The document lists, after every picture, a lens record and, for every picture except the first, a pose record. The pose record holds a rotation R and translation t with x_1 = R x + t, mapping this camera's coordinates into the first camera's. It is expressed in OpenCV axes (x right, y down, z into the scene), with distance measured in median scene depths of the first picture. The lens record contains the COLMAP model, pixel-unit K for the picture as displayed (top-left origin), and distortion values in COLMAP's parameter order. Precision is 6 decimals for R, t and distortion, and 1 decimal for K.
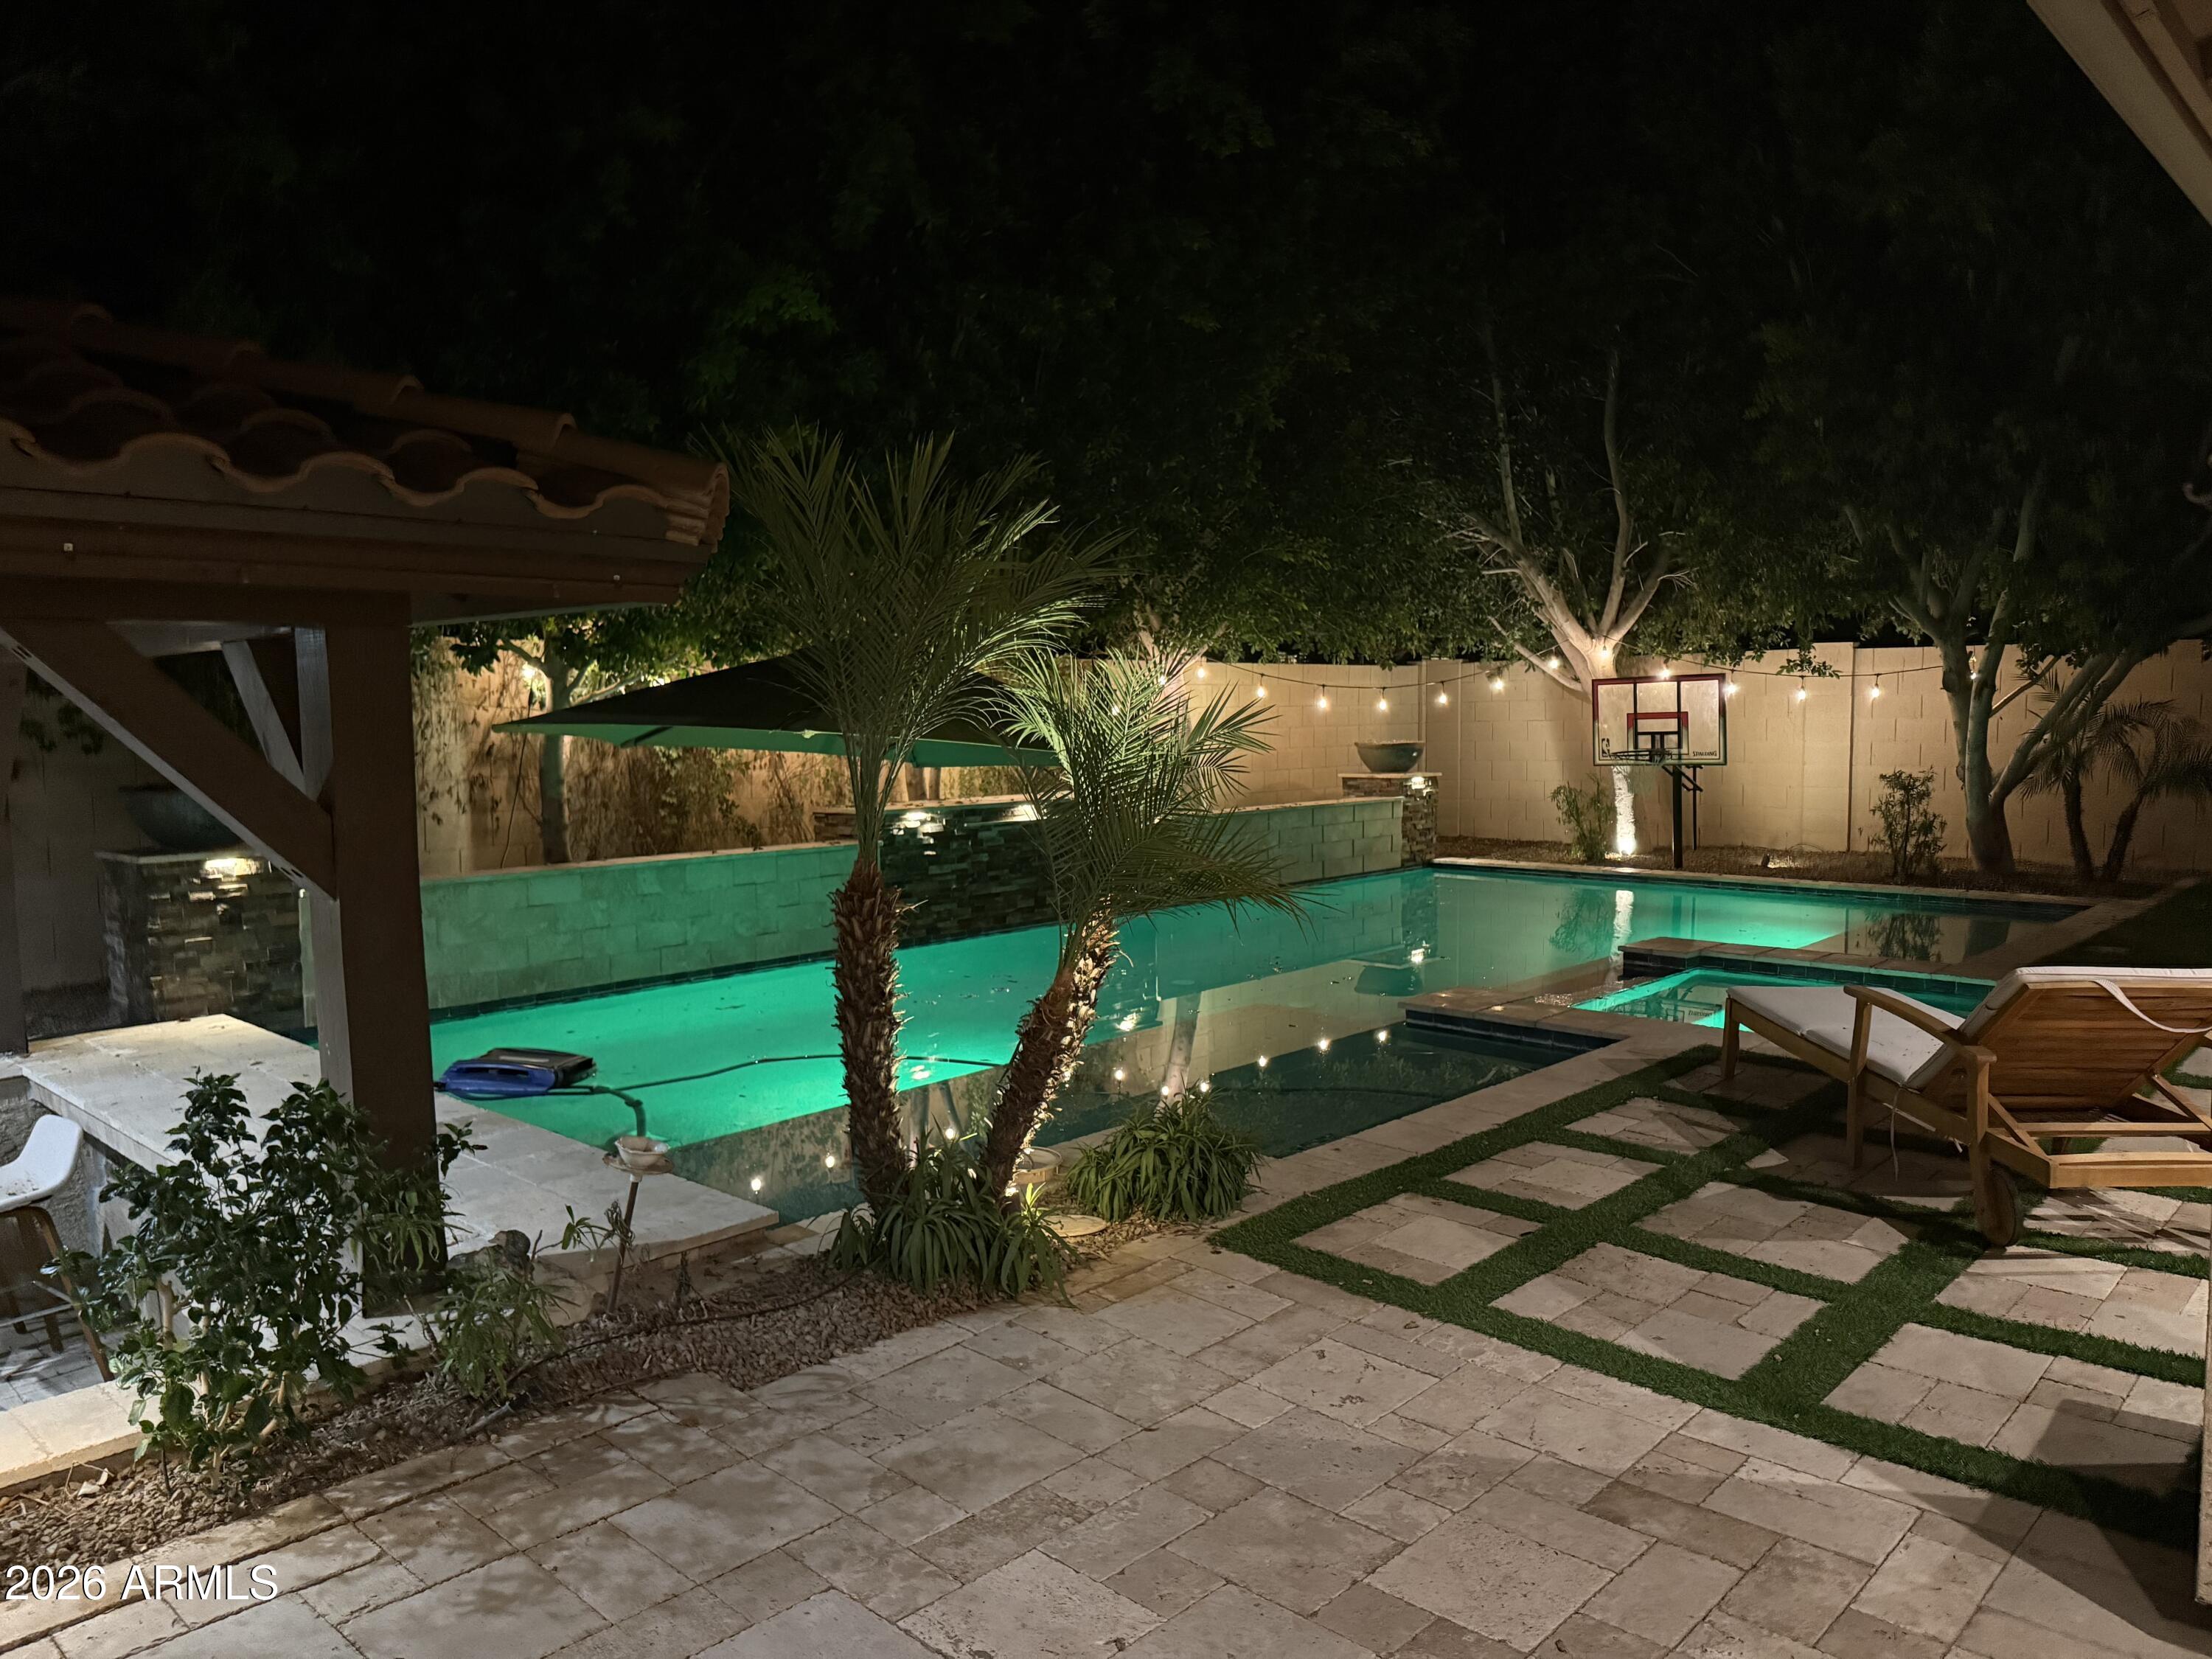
lens RADIAL K [[1550.7, 0, 1114.0], [0, 1550.7, 827.2], [0, 0, 1]] dist [0.125437, -0.192896]
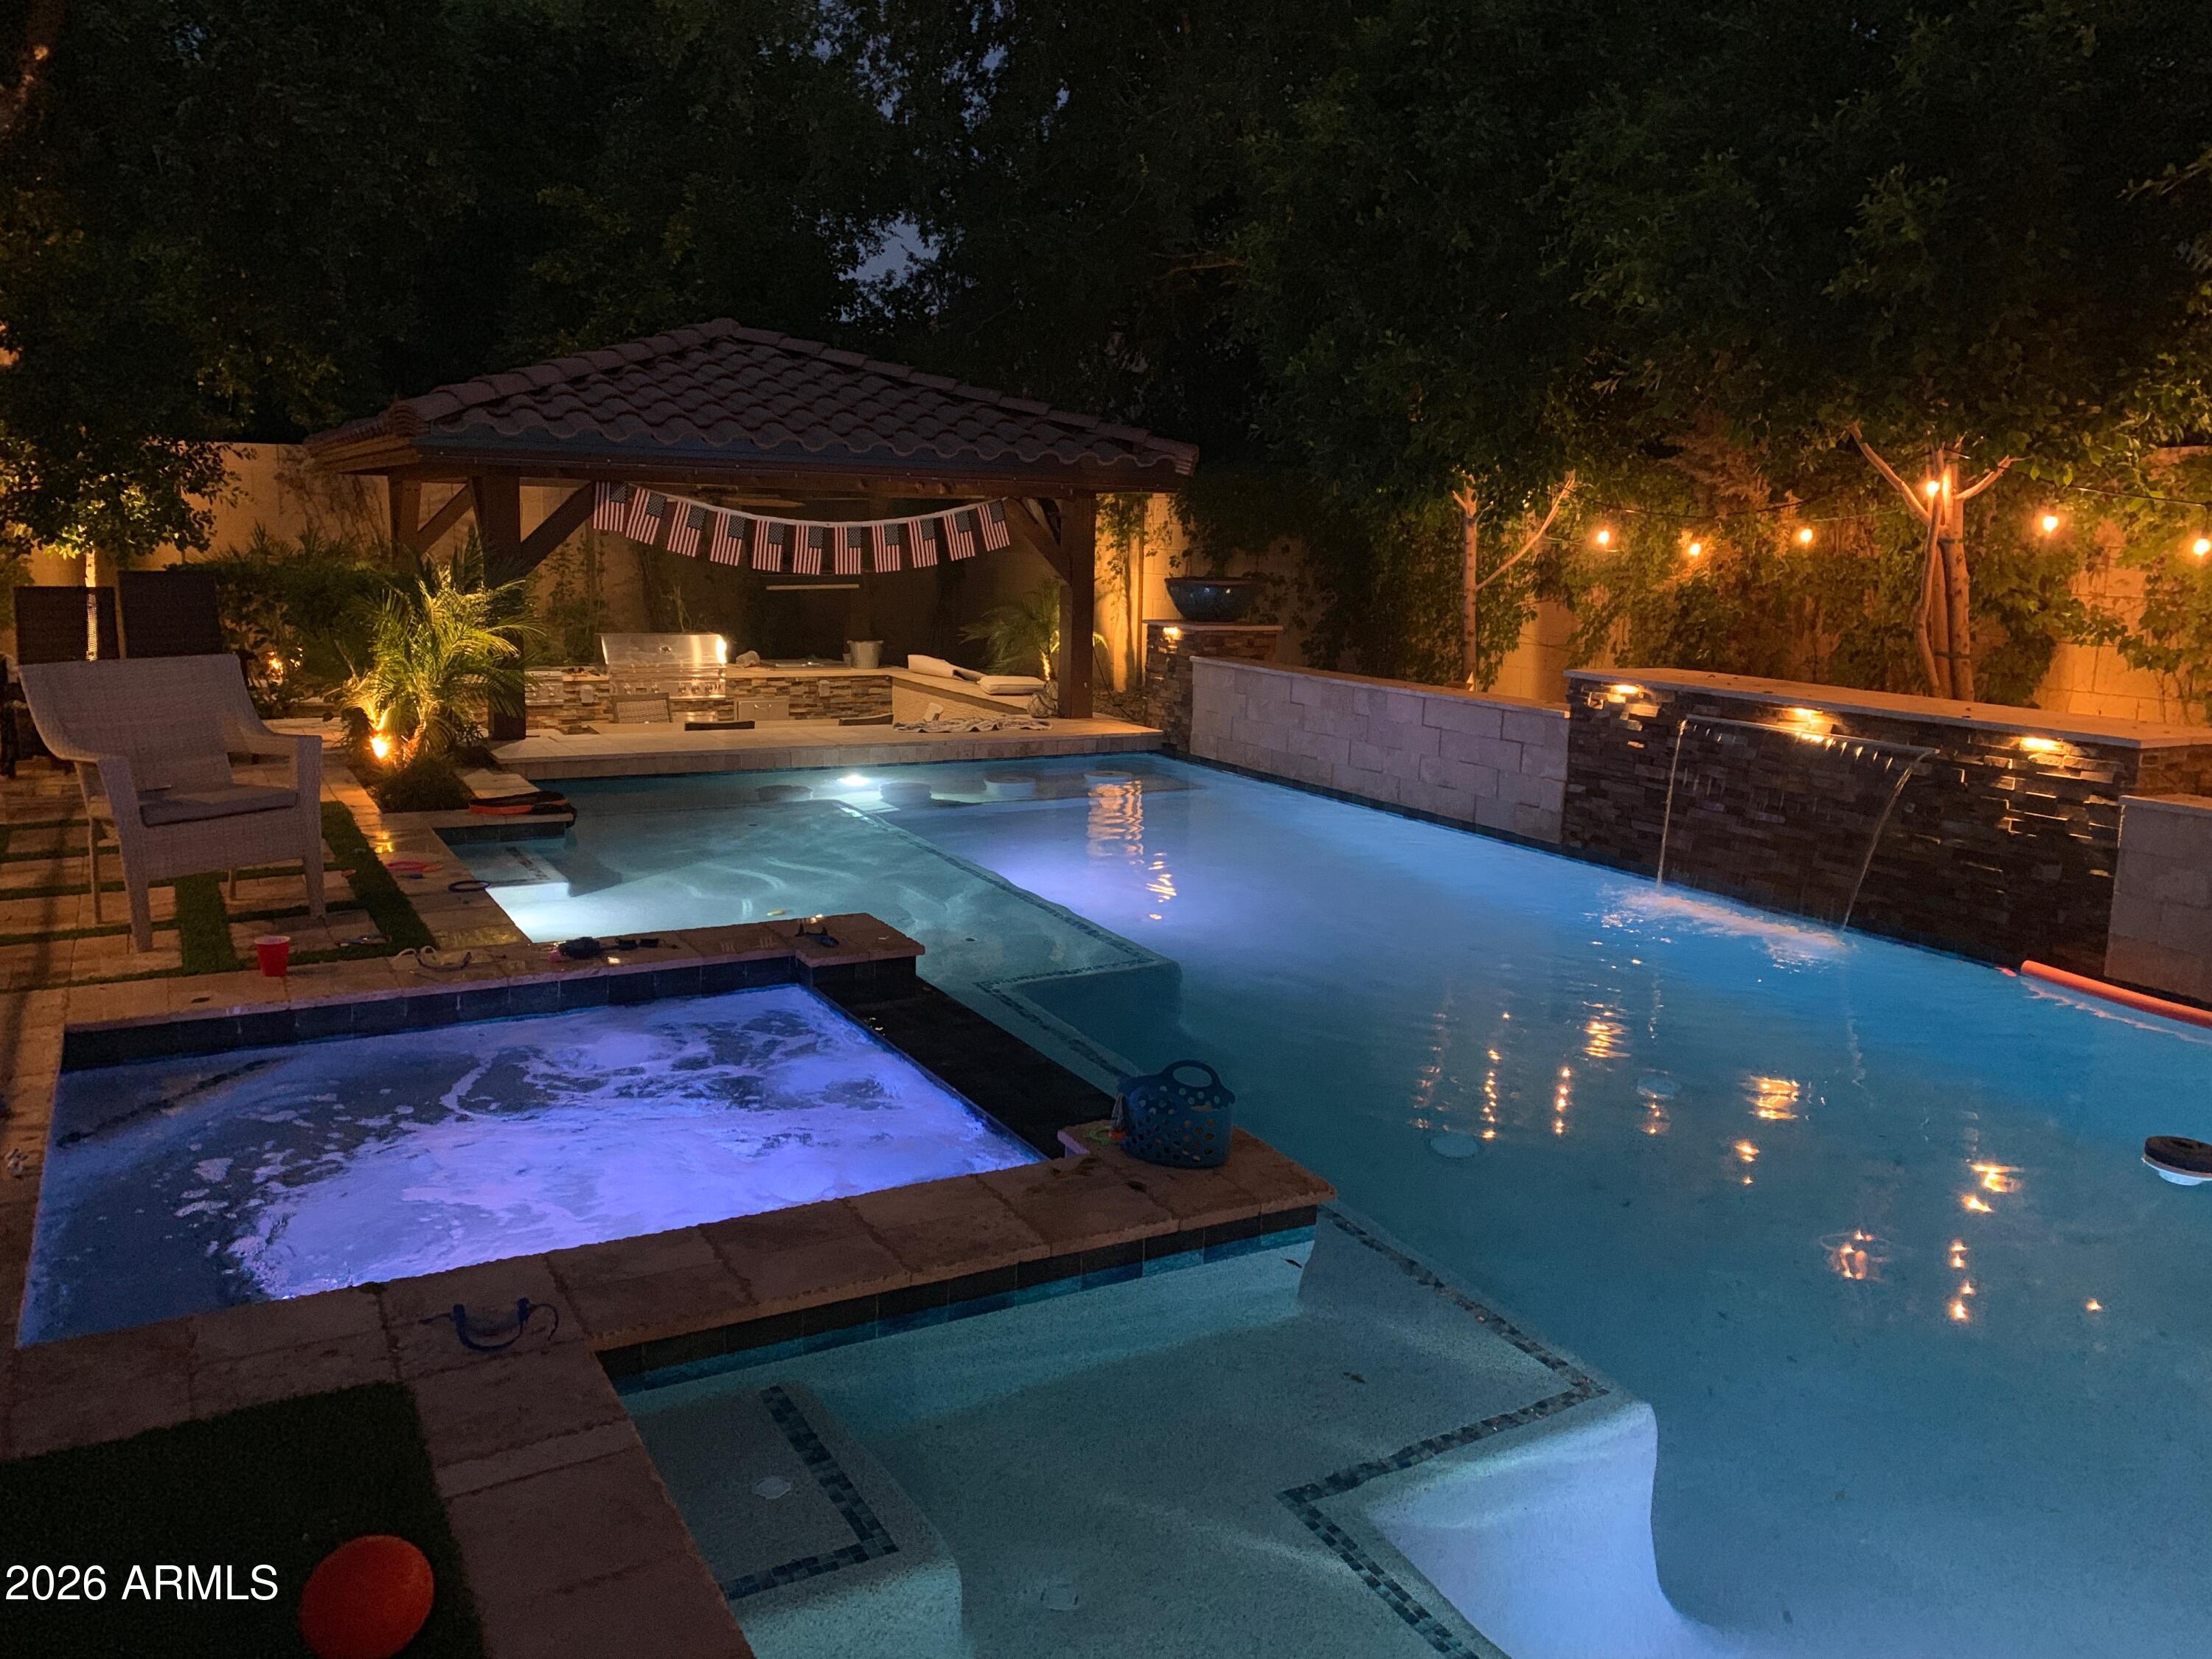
lens RADIAL K [[1672.0, 0, 1103.0], [0, 1672.0, 782.1], [0, 0, 1]] dist [0.000459, -0.006436]
pose [[-0.307007, 0.134016, -0.942224, 0.664958], [-0.106999, 0.978898, 0.174096, -0.072180], [0.945673, 0.154266, -0.286190, 0.979153]]
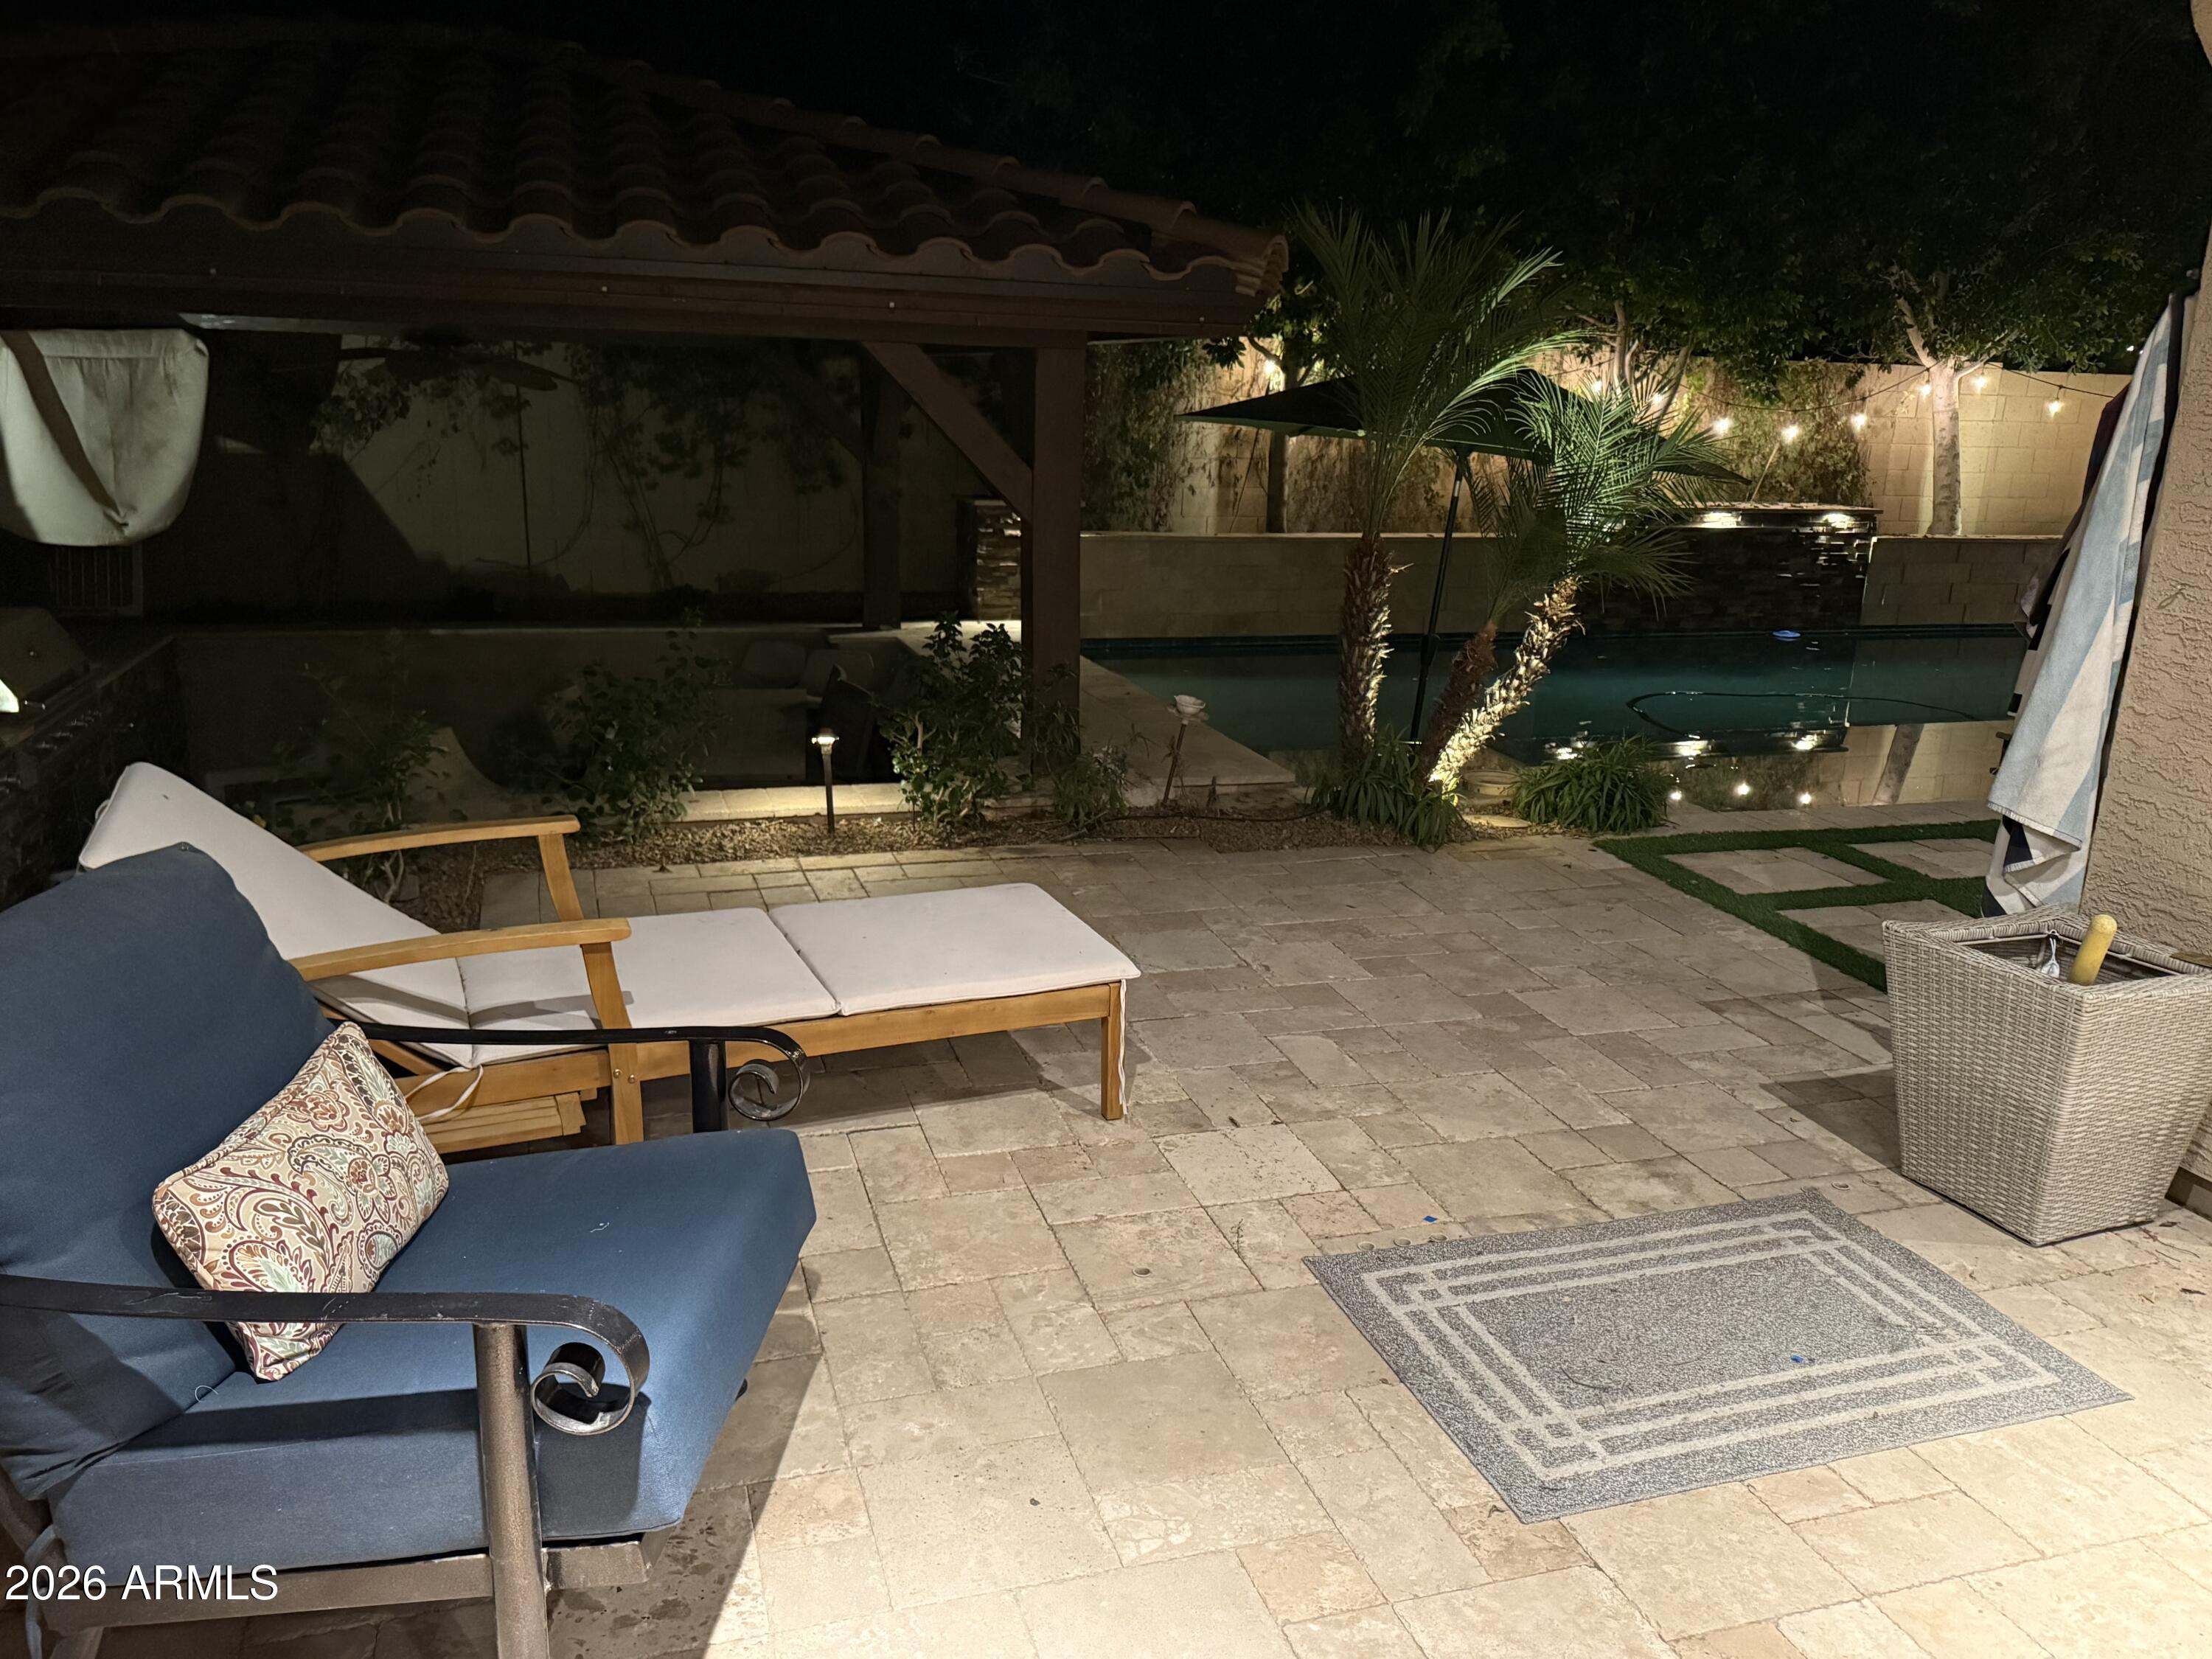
lens RADIAL K [[1611.2, 0, 1103.7], [0, 1611.2, 818.5], [0, 0, 1]] dist [0.114702, -0.191563]
pose [[0.868127, 0.162691, -0.468922, 0.133264], [-0.077610, 0.977627, 0.195504, 0.003623], [0.490237, -0.133330, 0.861331, -0.146161]]
